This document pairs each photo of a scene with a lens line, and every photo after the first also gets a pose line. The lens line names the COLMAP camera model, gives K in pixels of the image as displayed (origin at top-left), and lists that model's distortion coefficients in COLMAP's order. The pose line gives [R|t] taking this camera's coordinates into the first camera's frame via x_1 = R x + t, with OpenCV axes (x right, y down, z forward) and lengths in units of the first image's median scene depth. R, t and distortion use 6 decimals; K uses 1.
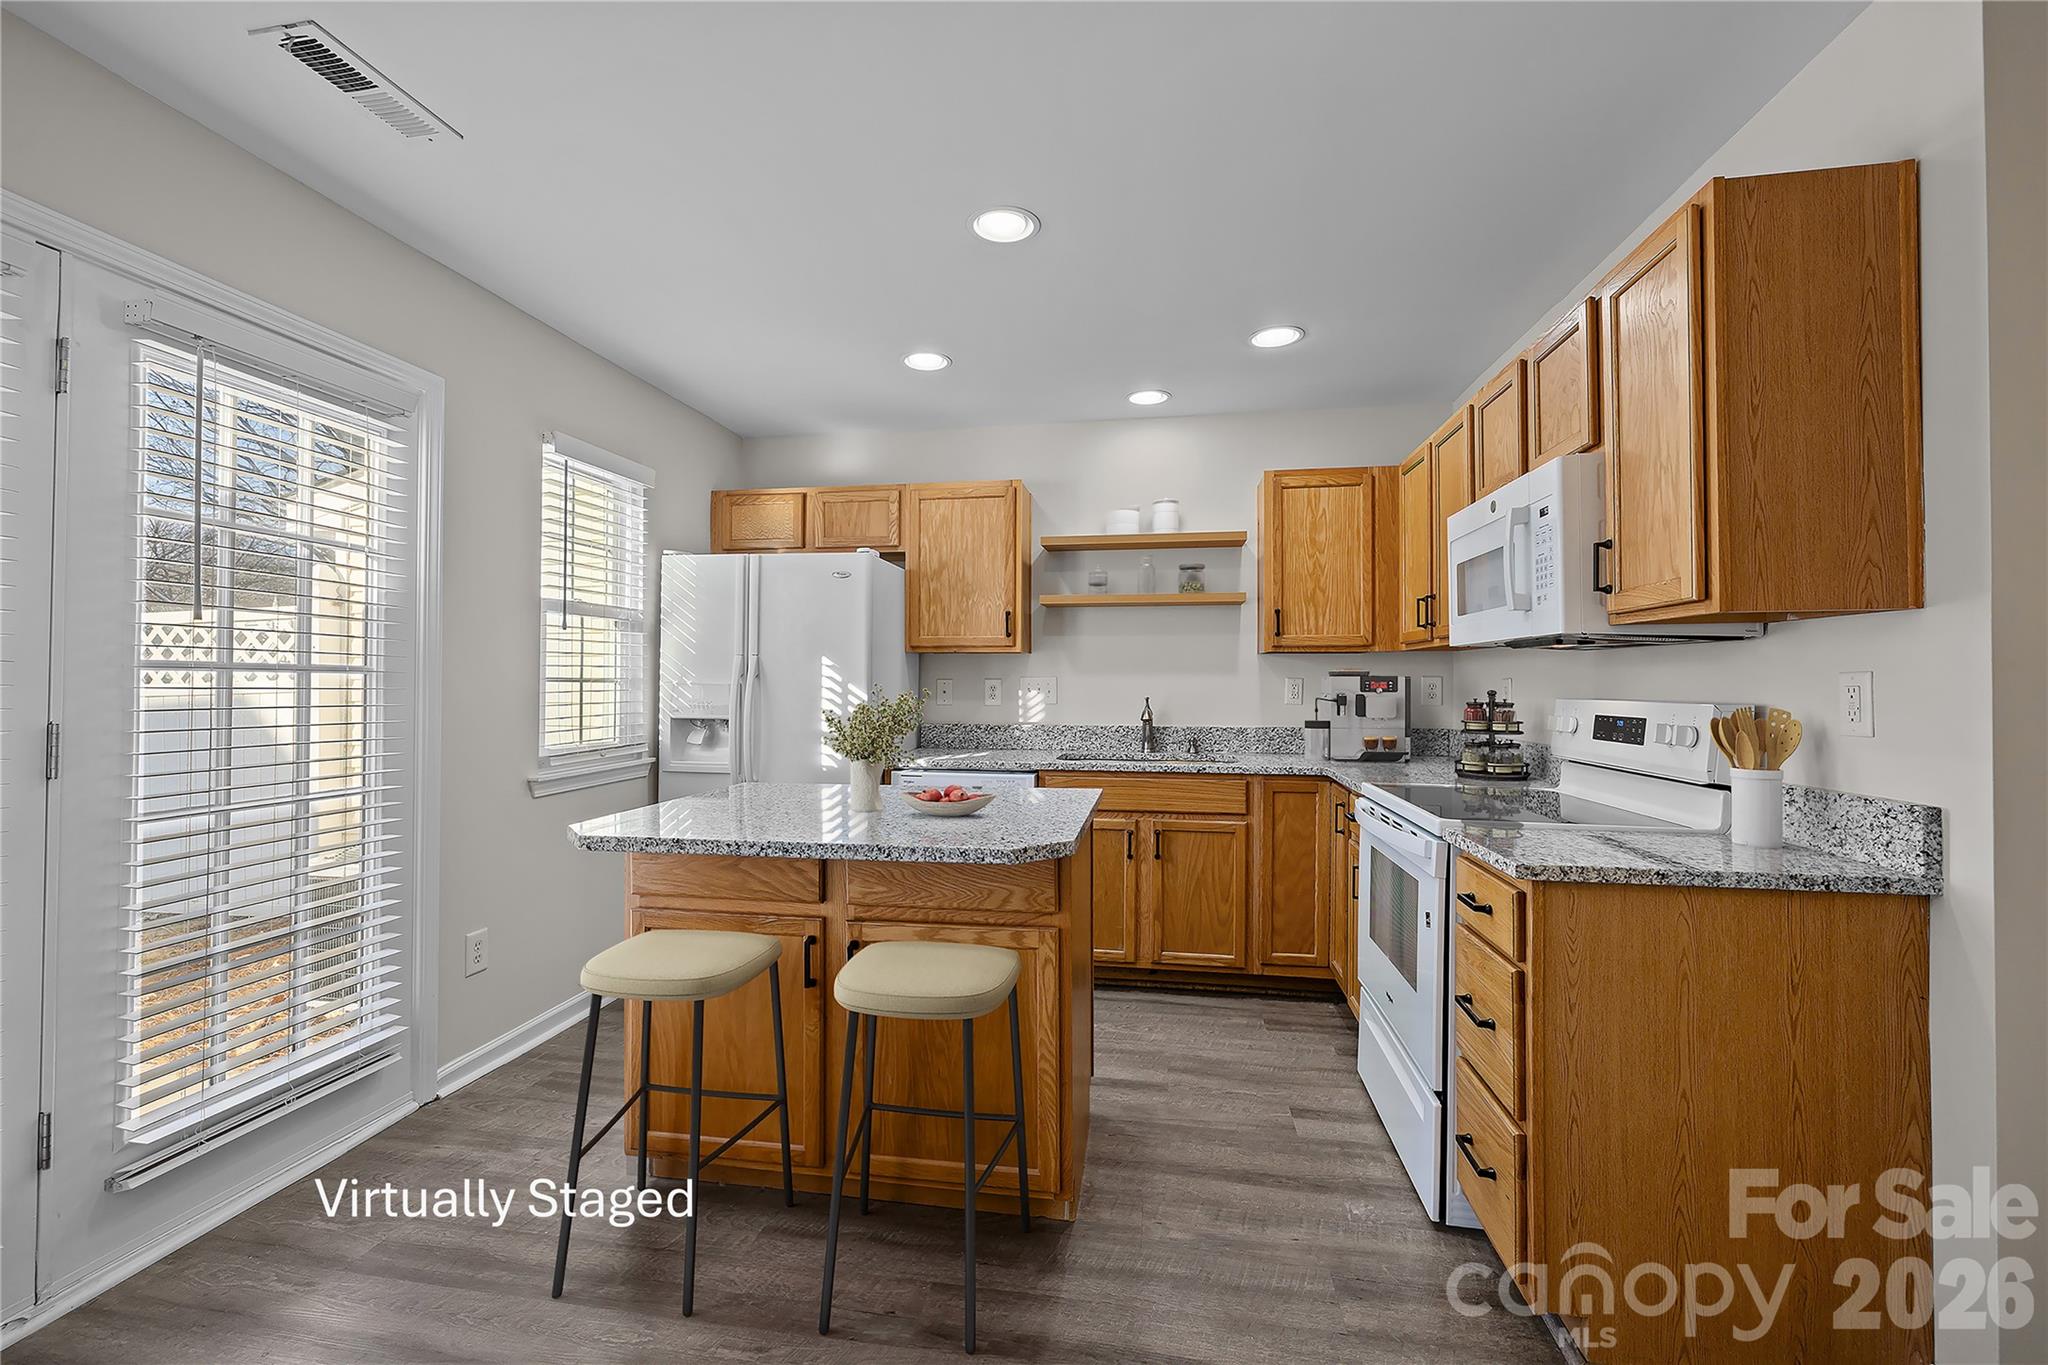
lens RADIAL K [[873.8, 0, 1040.9], [0, 873.8, 675.7], [0, 0, 1]] dist [0.002001, 0.000467]
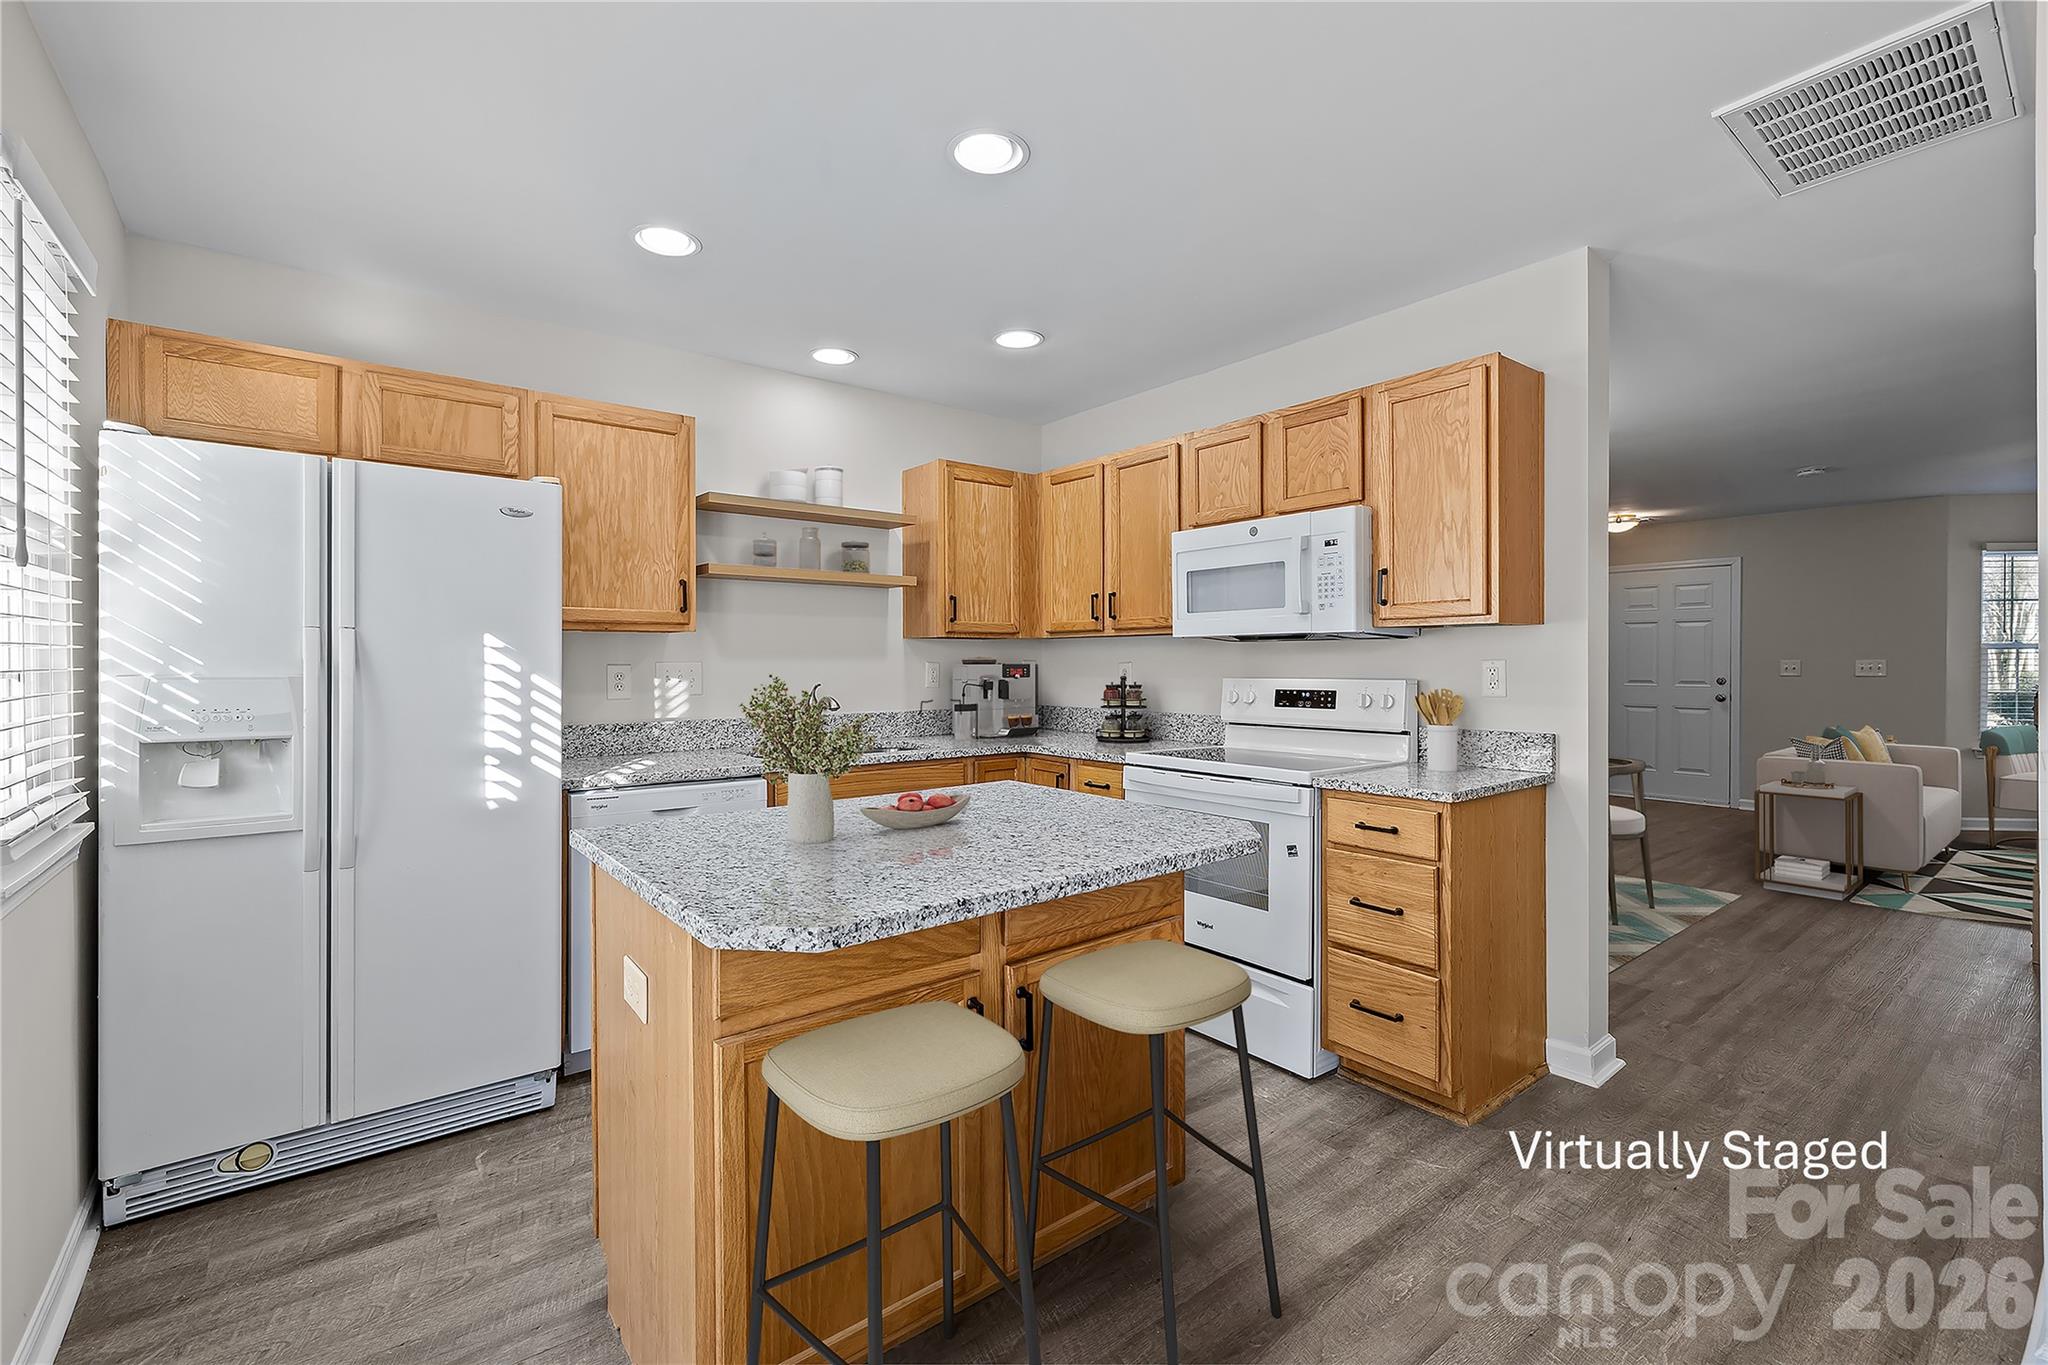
lens RADIAL K [[873.8, 0, 1034.8], [0, 873.8, 672.5], [0, 0, 1]] dist [0.002001, 0.000467]
pose [[0.675027, -0.012398, 0.737689, -0.444244], [-0.001082, 0.999841, 0.017794, -0.004046], [-0.737792, -0.012810, 0.674906, 0.241300]]
